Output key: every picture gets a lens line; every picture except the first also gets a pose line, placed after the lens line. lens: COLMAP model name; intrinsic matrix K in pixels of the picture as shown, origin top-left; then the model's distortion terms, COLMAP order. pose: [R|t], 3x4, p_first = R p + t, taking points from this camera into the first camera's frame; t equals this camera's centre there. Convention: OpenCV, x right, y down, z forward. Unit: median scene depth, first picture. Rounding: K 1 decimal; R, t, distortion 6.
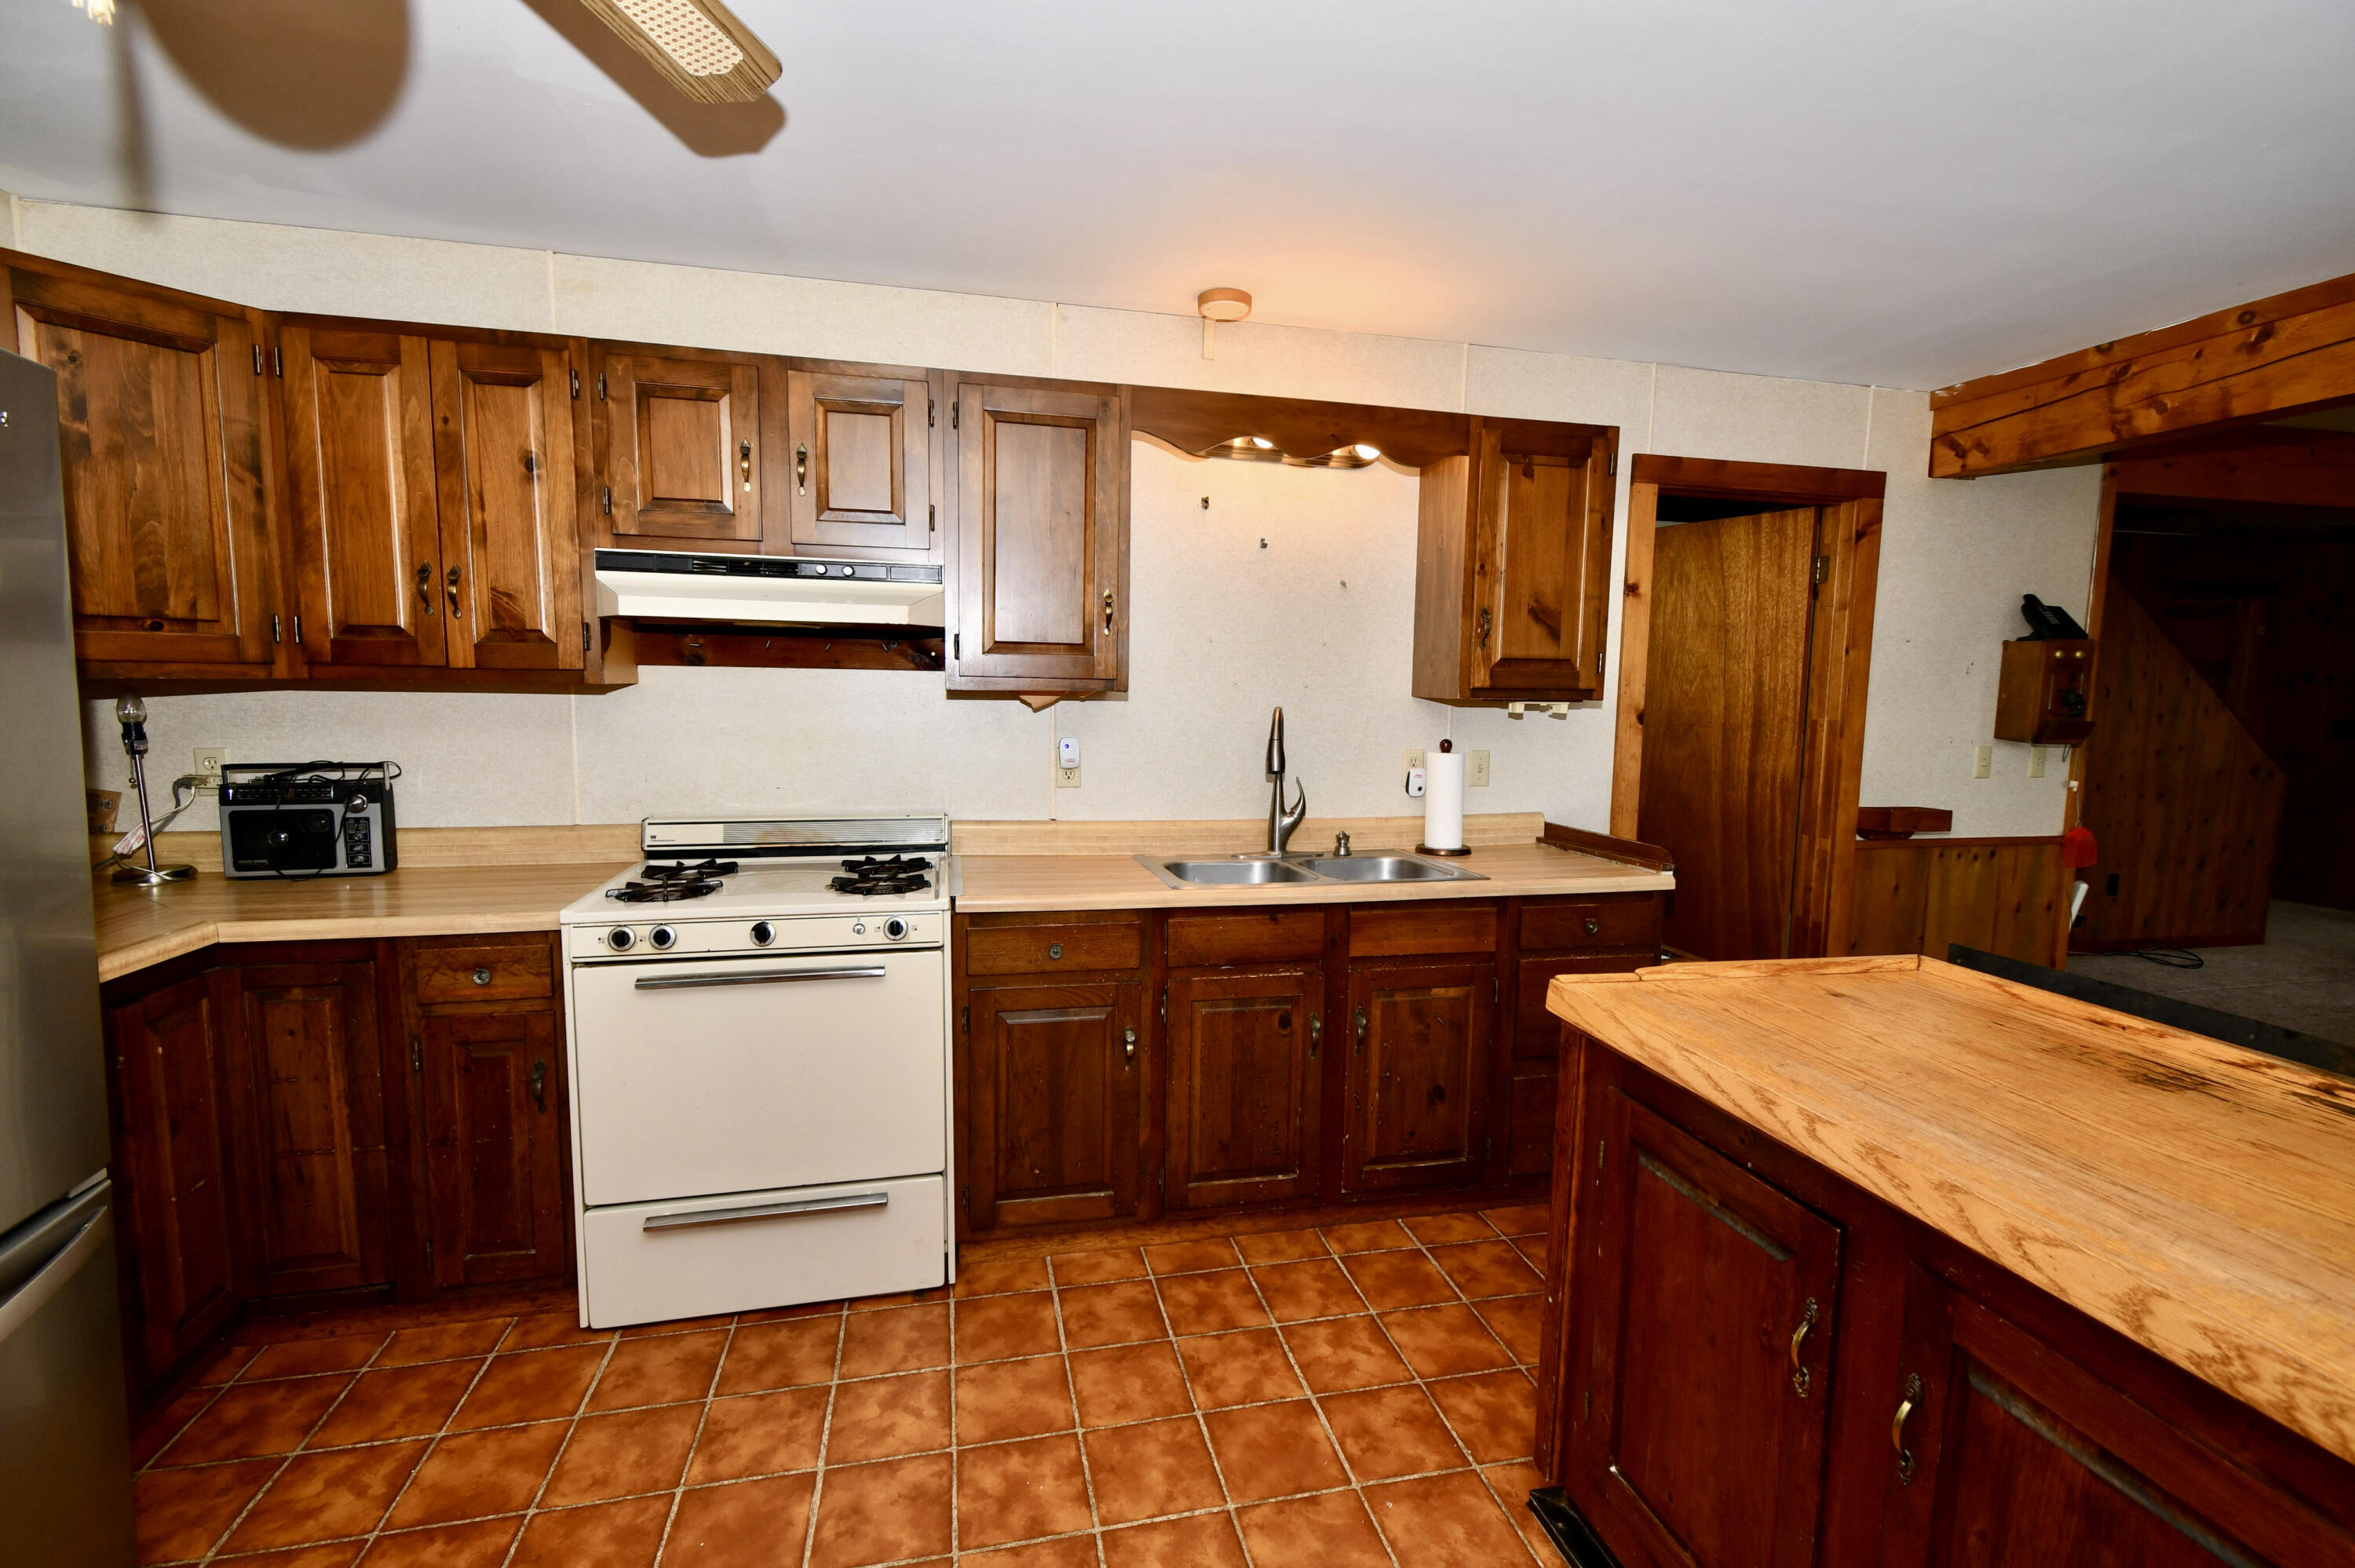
lens RADIAL K [[1035.2, 0, 1180.1], [0, 1035.2, 789.8], [0, 0, 1]] dist [0.009878, -0.004148]
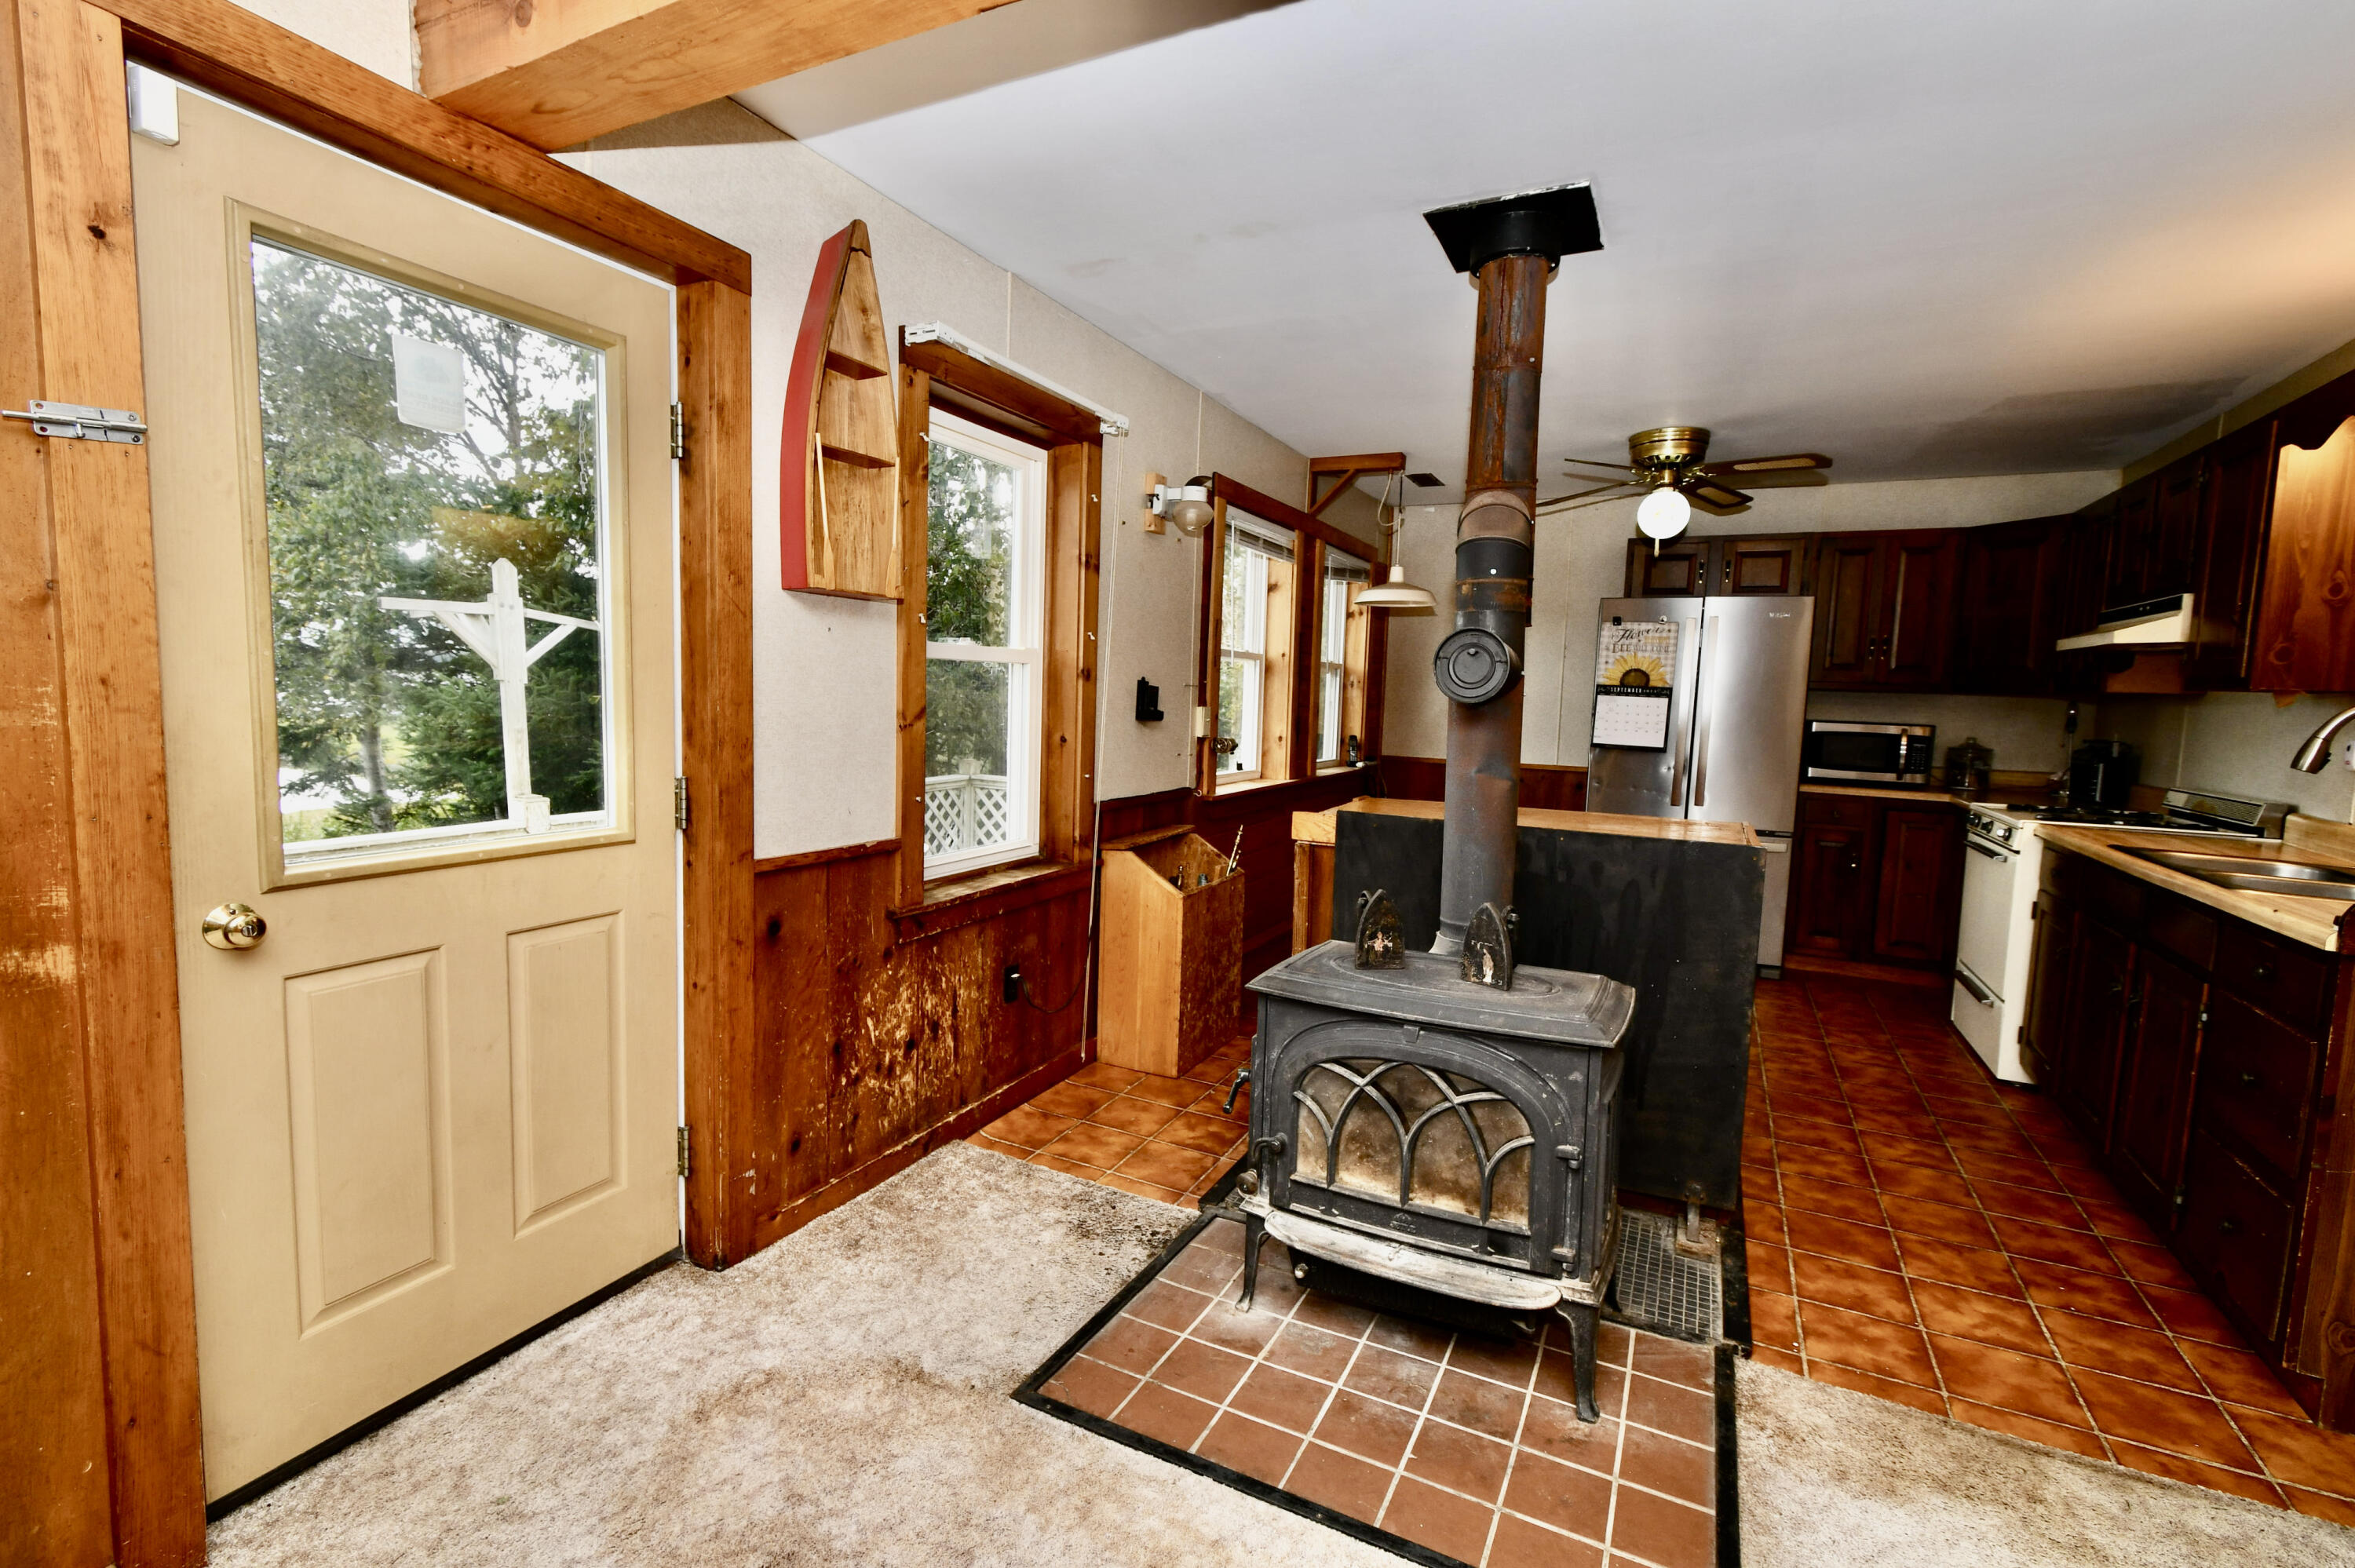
lens RADIAL K [[1047.8, 0, 1179.3], [0, 1047.8, 787.2], [0, 0, 1]] dist [0.012399, -0.004803]
pose [[-0.637081, 0.036741, -0.769920, 1.575087], [-0.121153, 0.981674, 0.147096, -0.021216], [0.761216, 0.186990, -0.620955, 0.891254]]
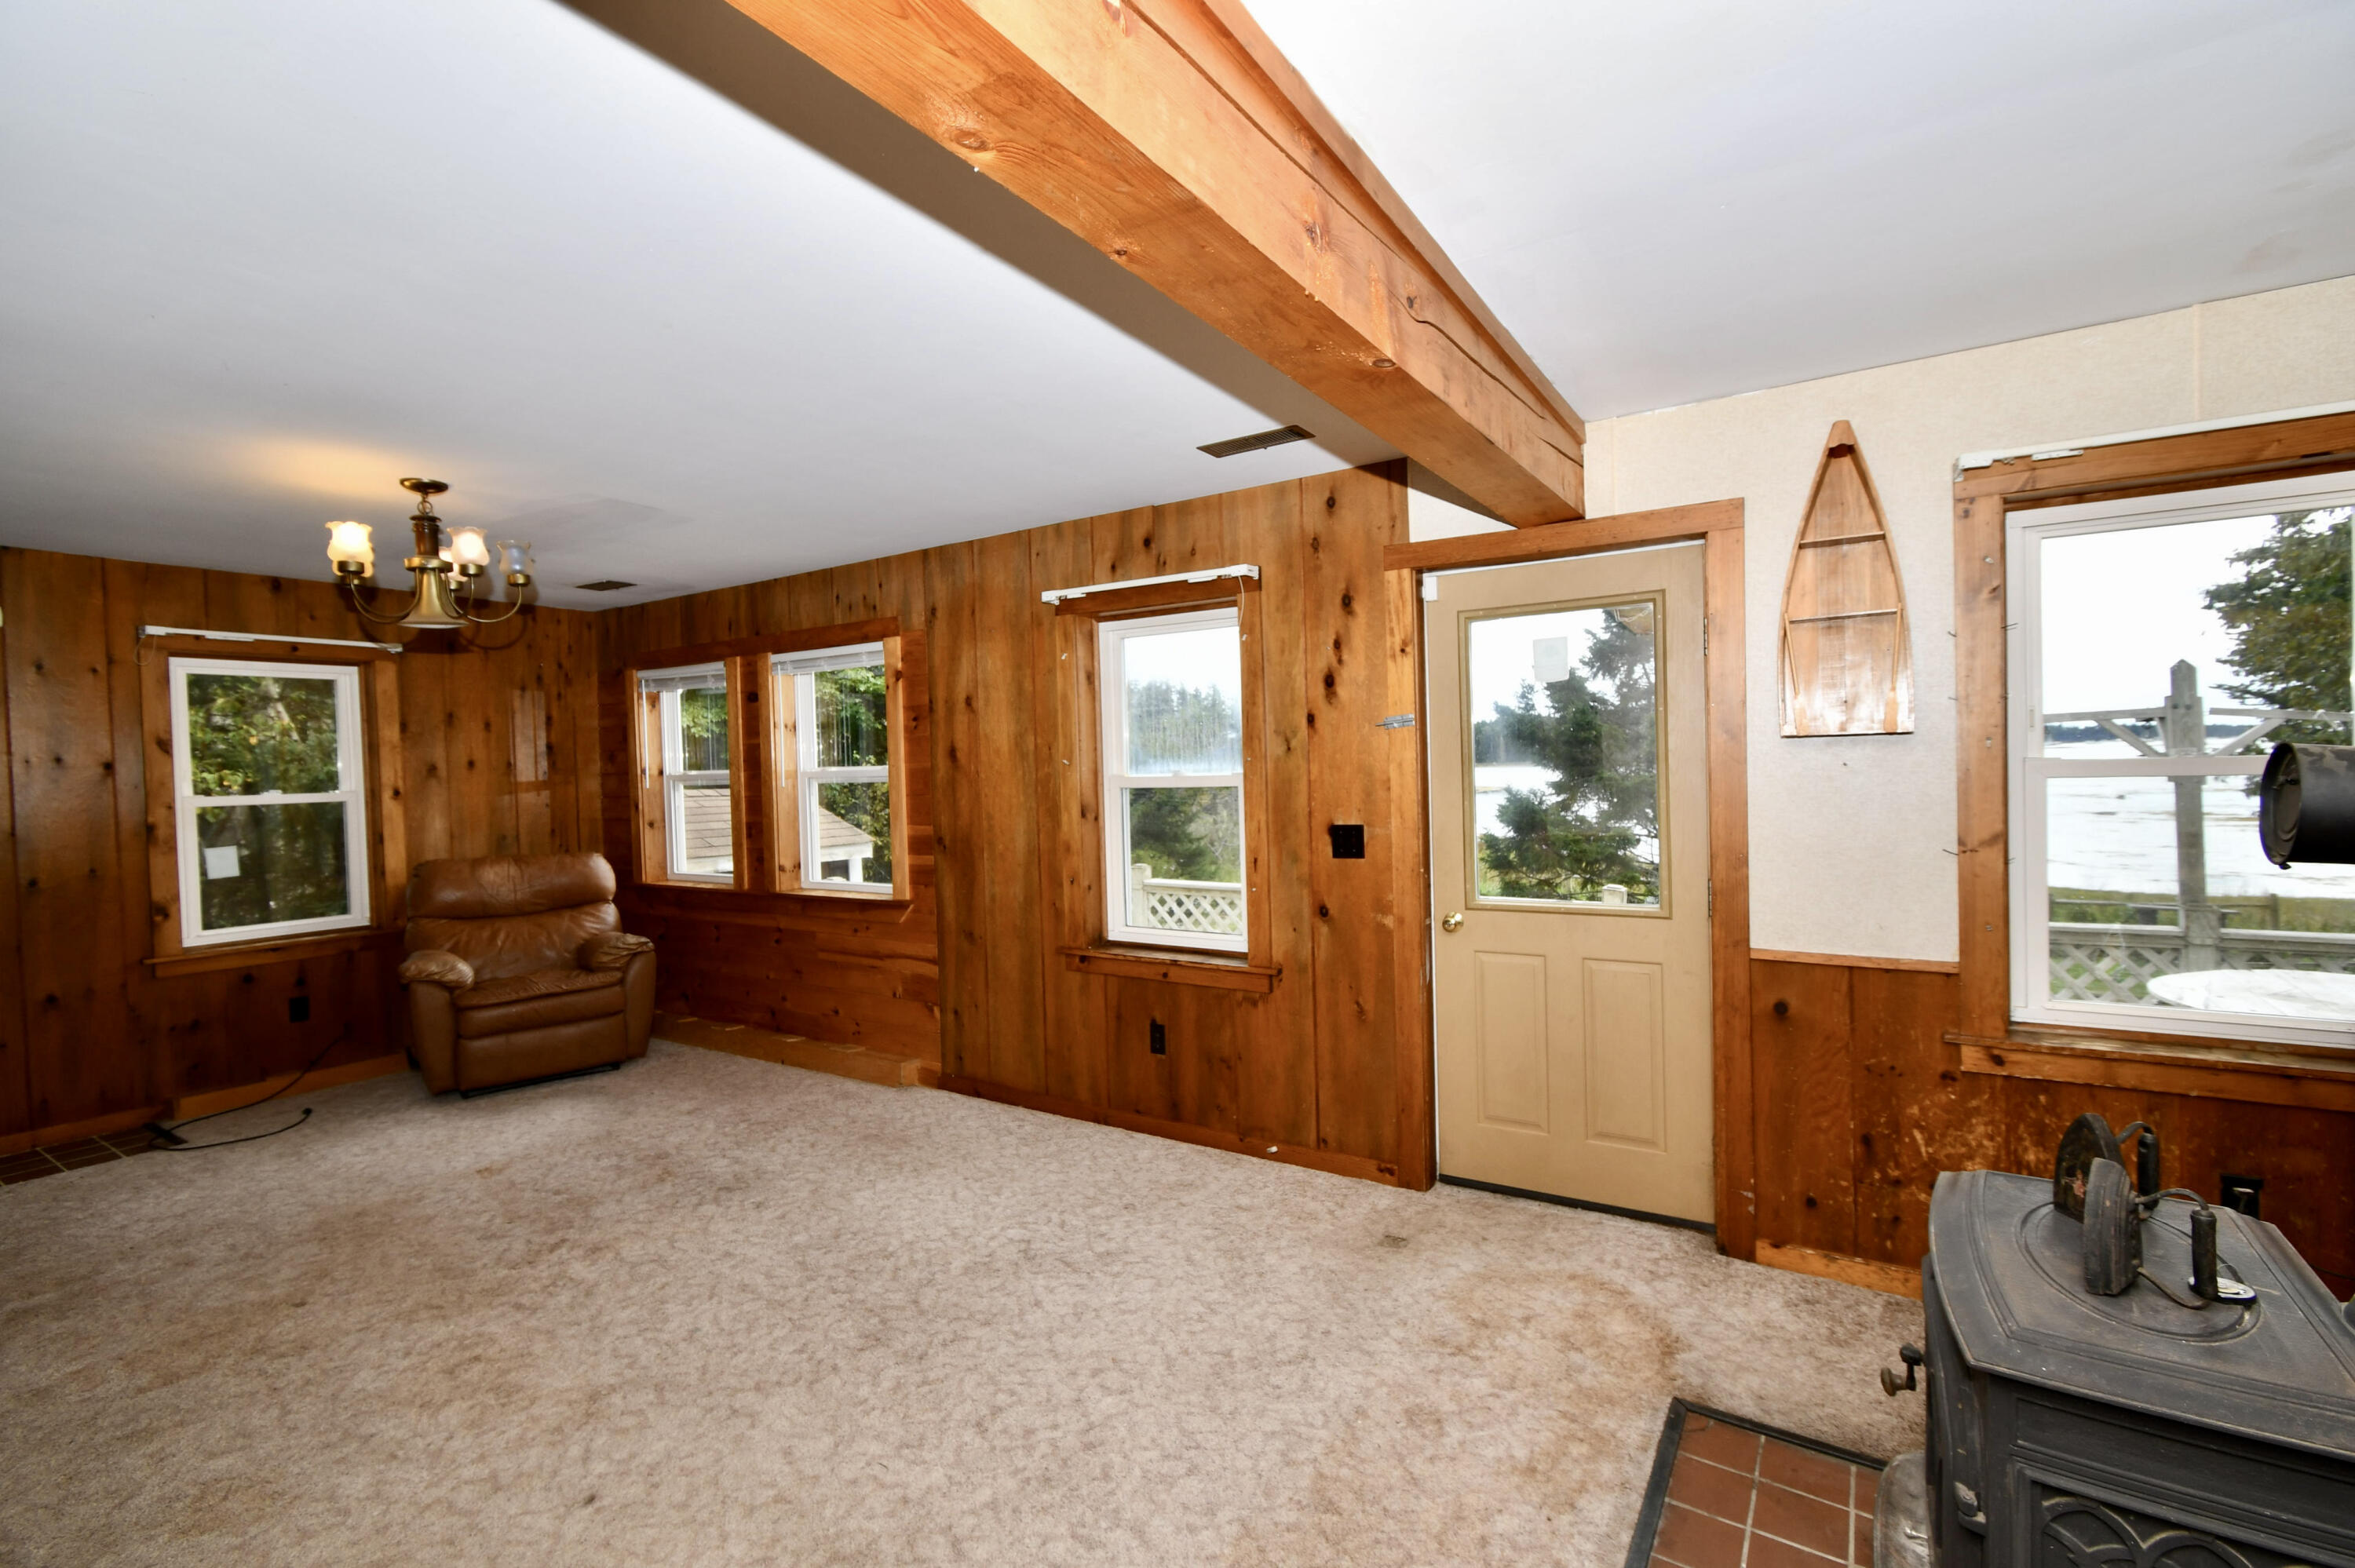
lens RADIAL K [[1065.7, 0, 1183.5], [0, 1065.7, 782.9], [0, 0, 1]] dist [-0.002221, 0.015383]
pose [[-0.698154, -0.005713, 0.715925, 0.729506], [0.089522, 0.991424, 0.095211, -0.130965], [-0.710329, 0.130563, -0.691655, 1.297770]]
